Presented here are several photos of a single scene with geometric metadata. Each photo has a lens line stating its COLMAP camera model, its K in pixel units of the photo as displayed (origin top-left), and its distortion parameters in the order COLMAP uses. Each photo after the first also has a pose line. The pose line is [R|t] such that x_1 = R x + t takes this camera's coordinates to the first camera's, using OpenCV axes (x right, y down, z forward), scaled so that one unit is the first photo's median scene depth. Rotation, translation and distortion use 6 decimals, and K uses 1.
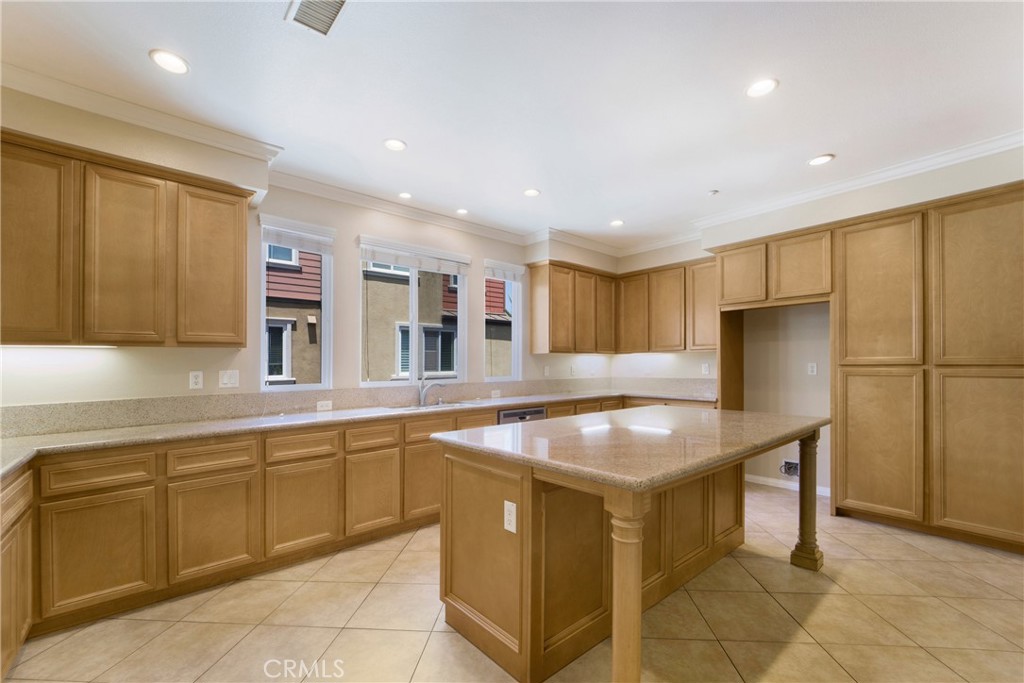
lens RADIAL K [[425.5, 0, 500.8], [0, 425.5, 341.3], [0, 0, 1]] dist [0.004425, -0.001243]
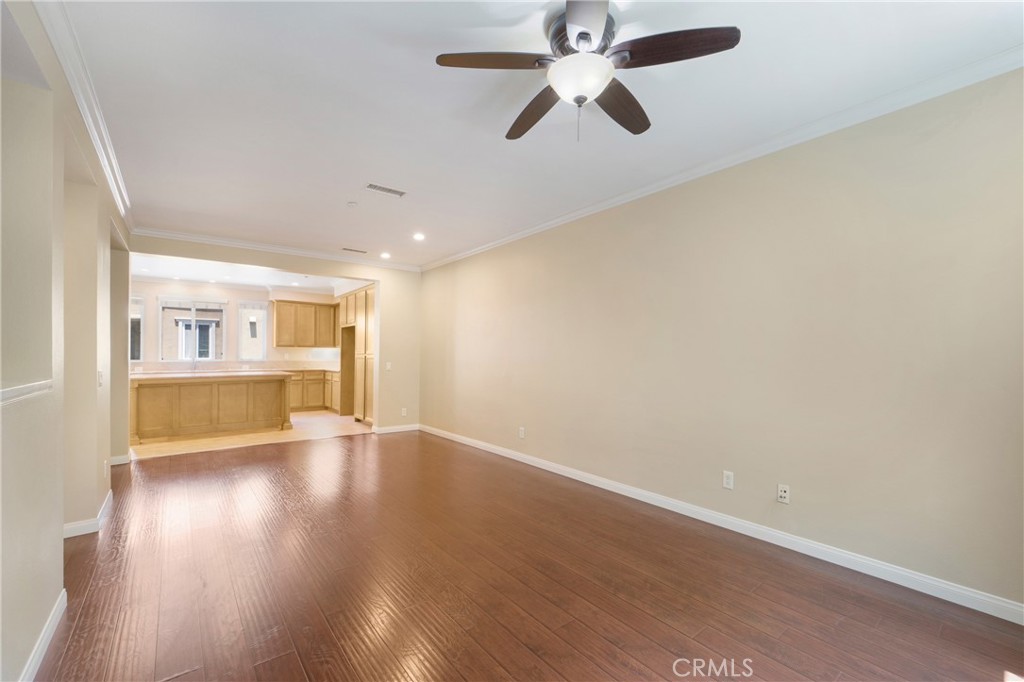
lens RADIAL K [[425.5, 0, 482.9], [0, 425.5, 354.8], [0, 0, 1]] dist [0.004425, -0.001243]
pose [[0.996750, 0.016172, -0.078923, 1.356187], [-0.011525, 0.998193, 0.058982, -0.070342], [0.079734, -0.057881, 0.995134, -0.988706]]
